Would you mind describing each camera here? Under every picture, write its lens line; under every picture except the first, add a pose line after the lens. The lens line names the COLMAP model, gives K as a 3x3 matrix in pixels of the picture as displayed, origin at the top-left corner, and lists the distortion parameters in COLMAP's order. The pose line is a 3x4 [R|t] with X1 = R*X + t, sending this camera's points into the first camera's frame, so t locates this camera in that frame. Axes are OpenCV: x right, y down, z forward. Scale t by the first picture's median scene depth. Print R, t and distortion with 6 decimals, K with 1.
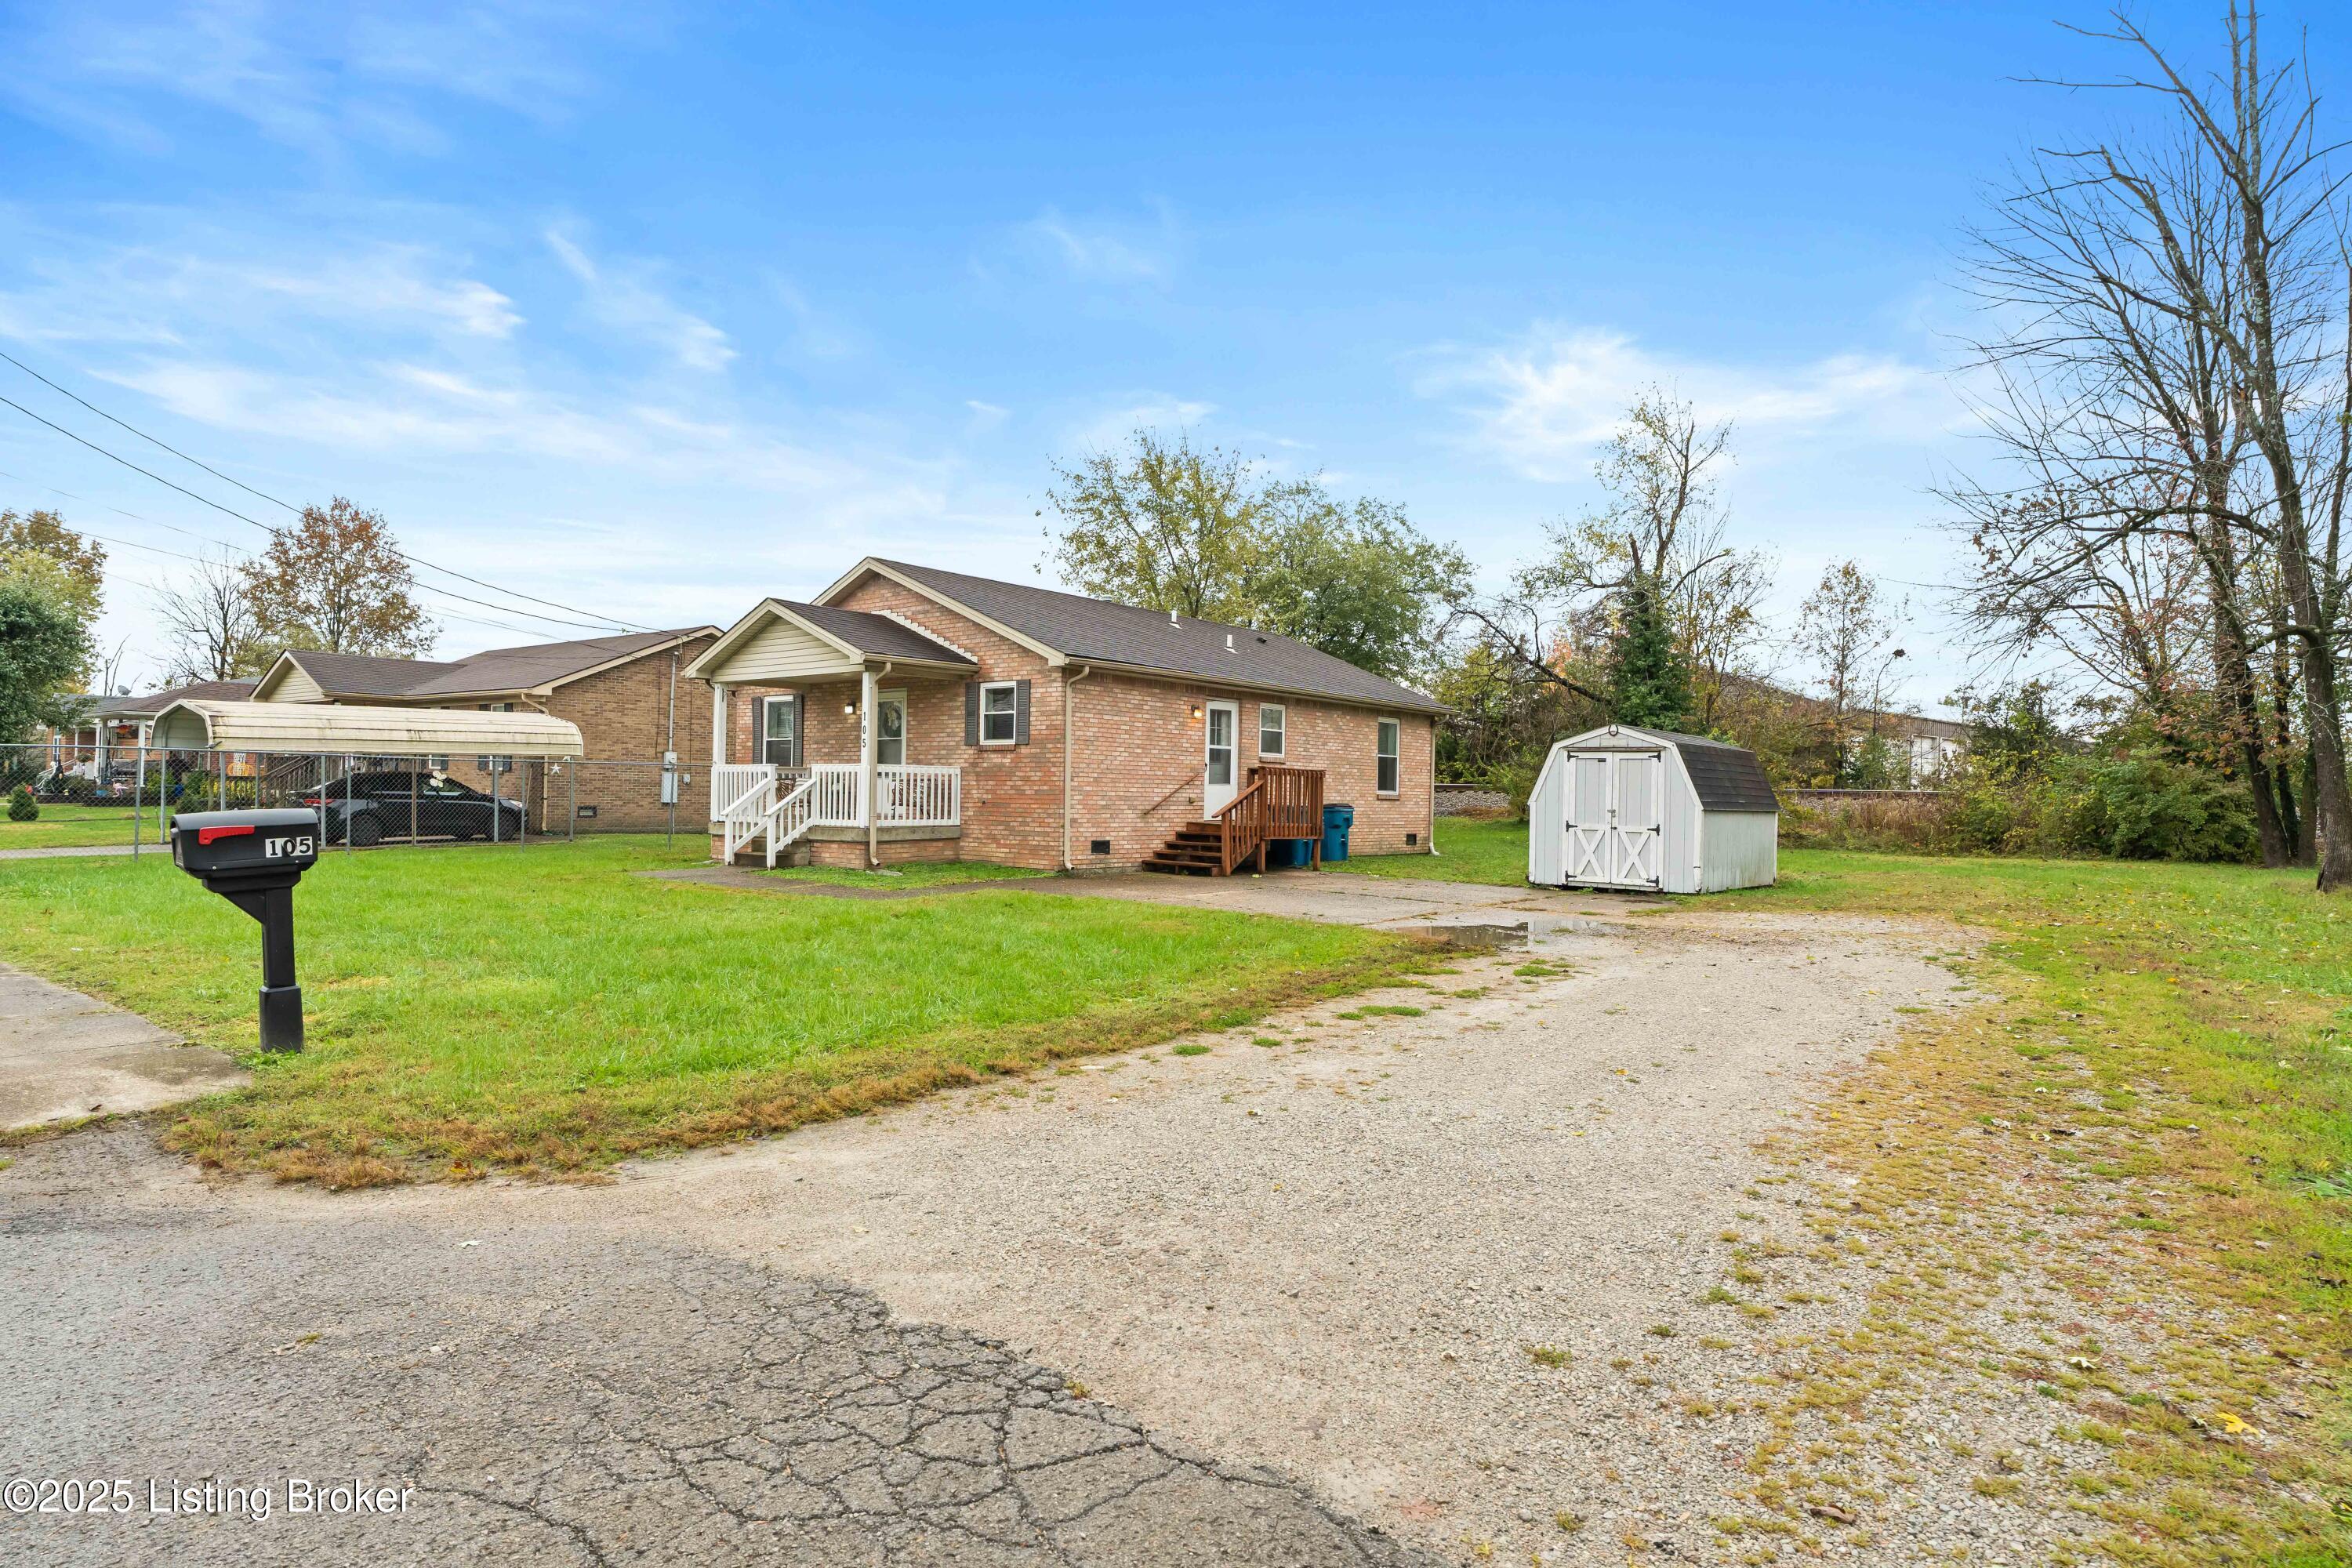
lens RADIAL K [[1374.3, 0, 1146.1], [0, 1374.3, 774.8], [0, 0, 1]] dist [-0.006922, 0.002591]
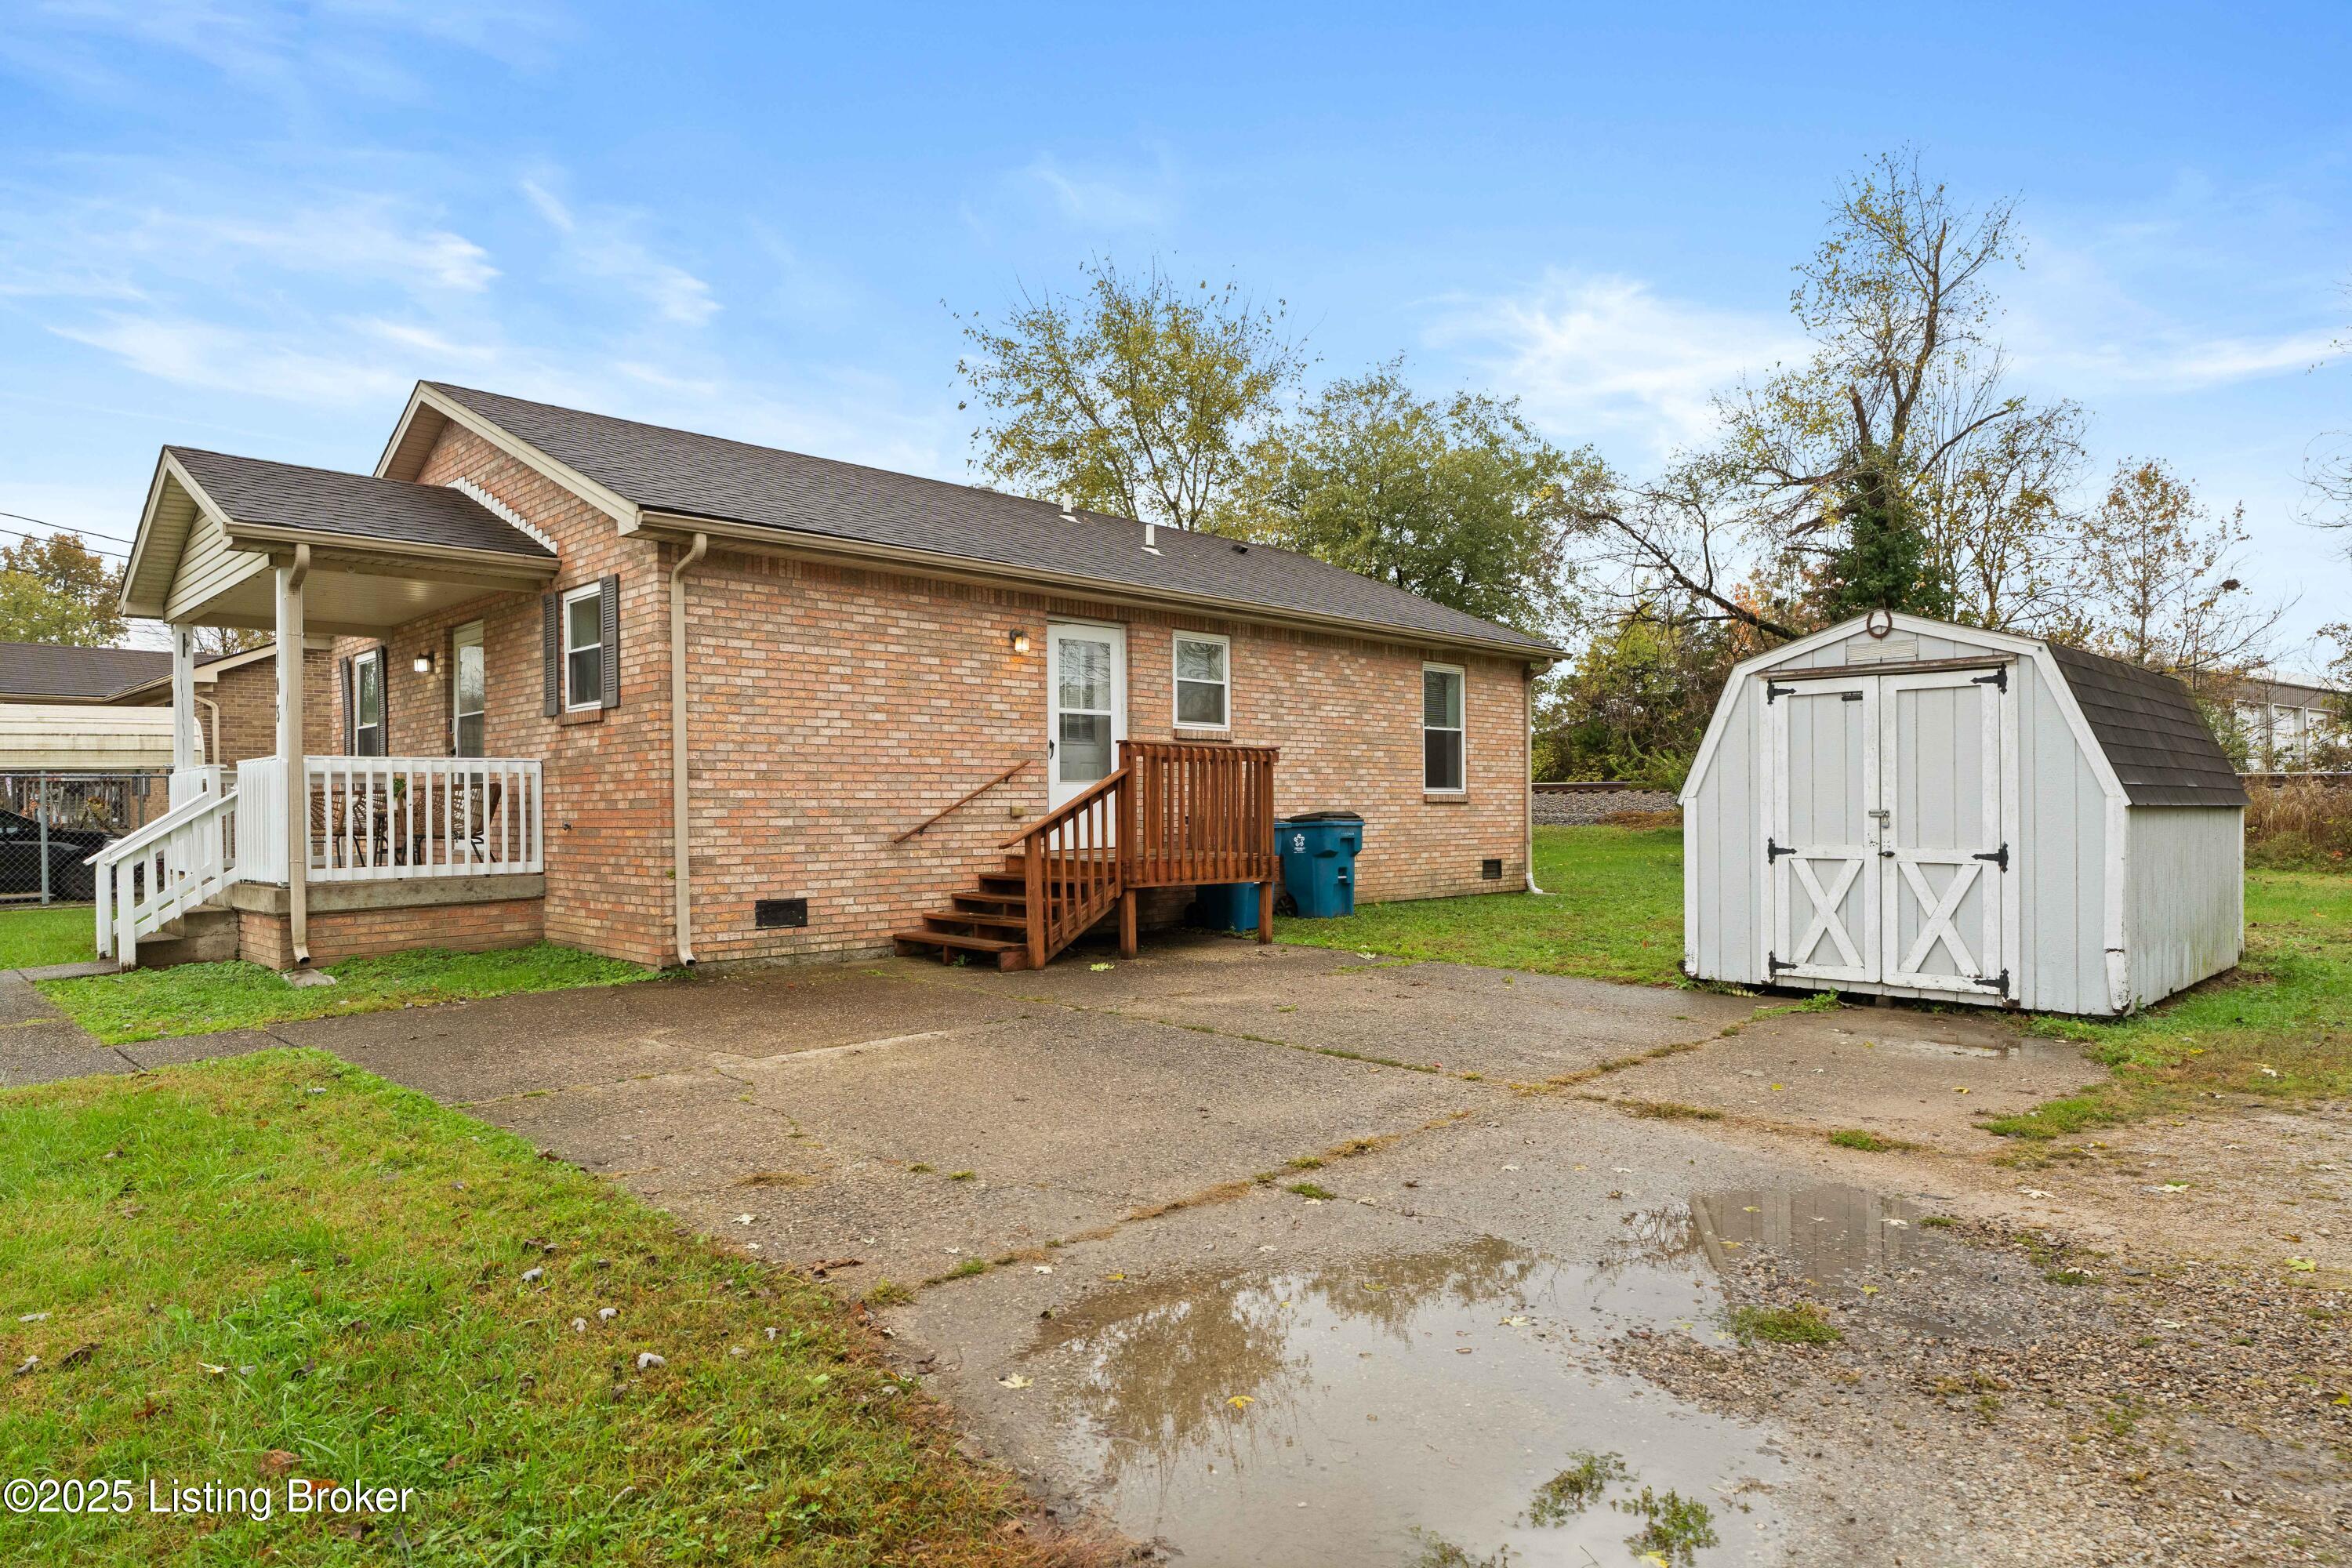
lens RADIAL K [[1374.3, 0, 1172.0], [0, 1374.3, 800.9], [0, 0, 1]] dist [-0.006922, 0.002591]
pose [[0.994278, -0.025349, -0.103774, 0.127395], [0.026222, 0.999631, 0.007055, 0.010331], [0.103557, -0.009736, 0.994576, 0.426965]]
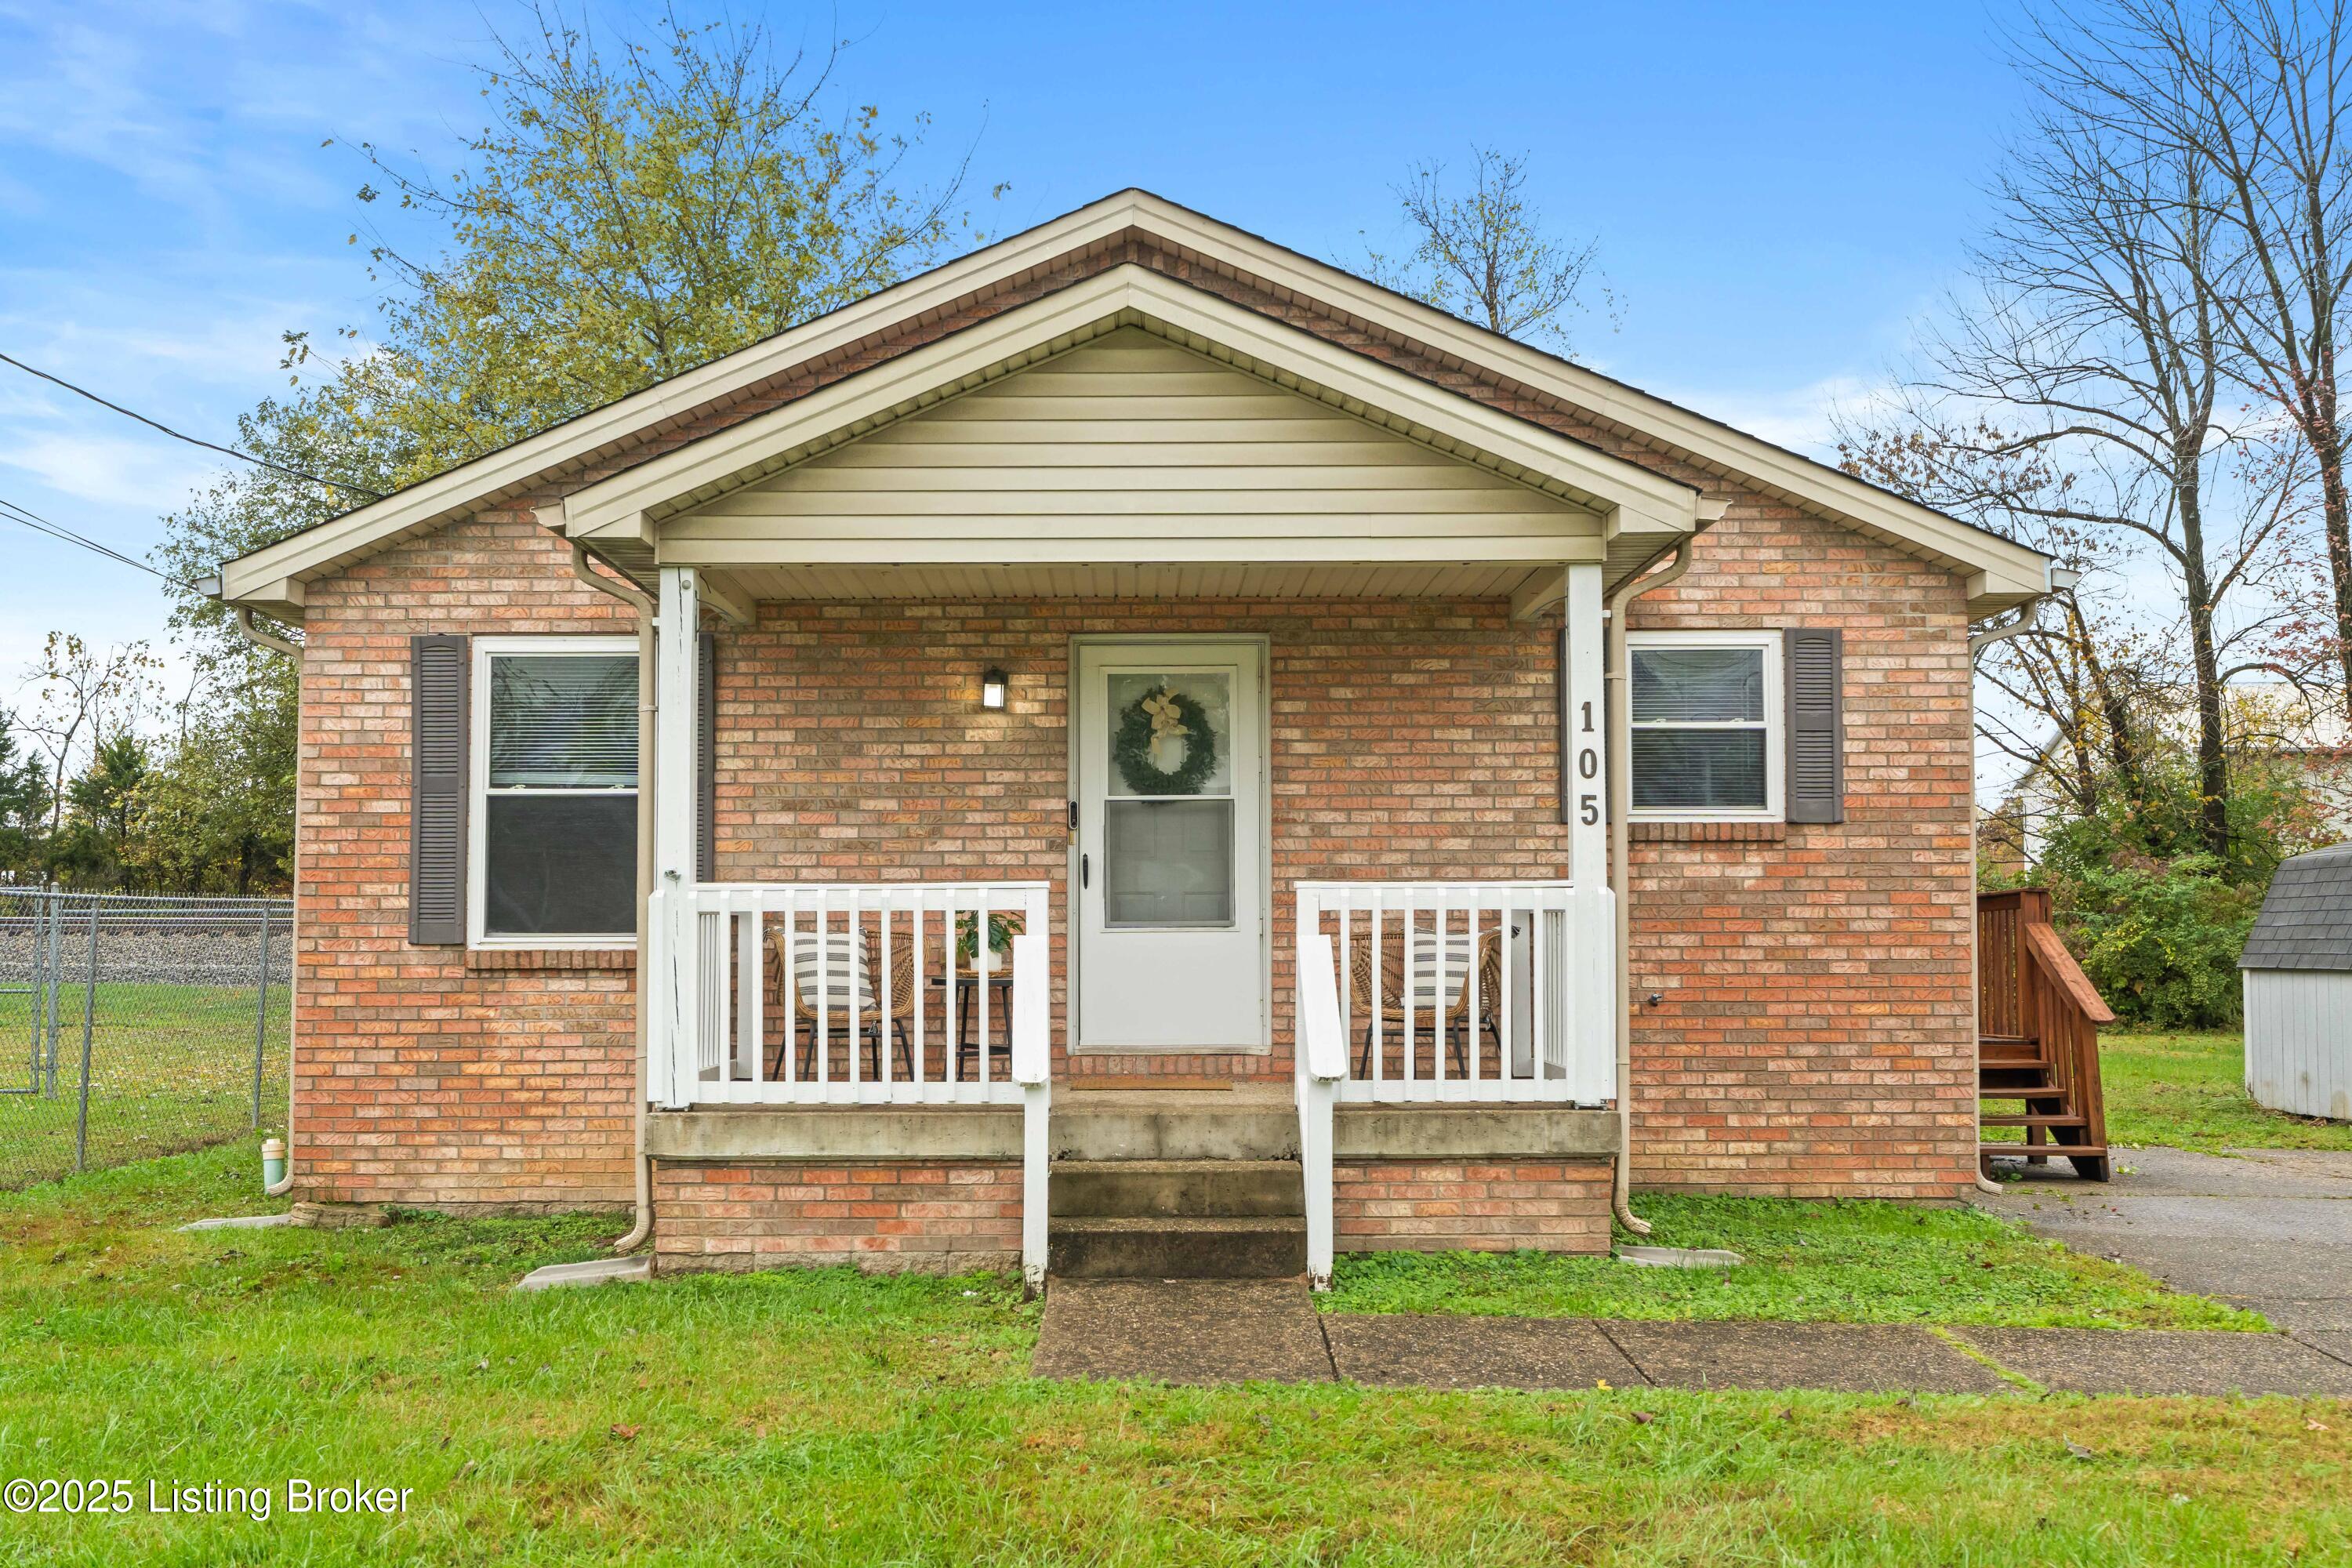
lens RADIAL K [[2351.5, 0, 1171.0], [0, 2351.5, 800.1], [0, 0, 1]] dist [0.008573, 0.000000]
pose [[0.791560, 0.020601, 0.610744, -0.447912], [0.003791, 0.999247, -0.038619, -0.005150], [-0.611079, 0.032884, 0.790886, 0.517642]]
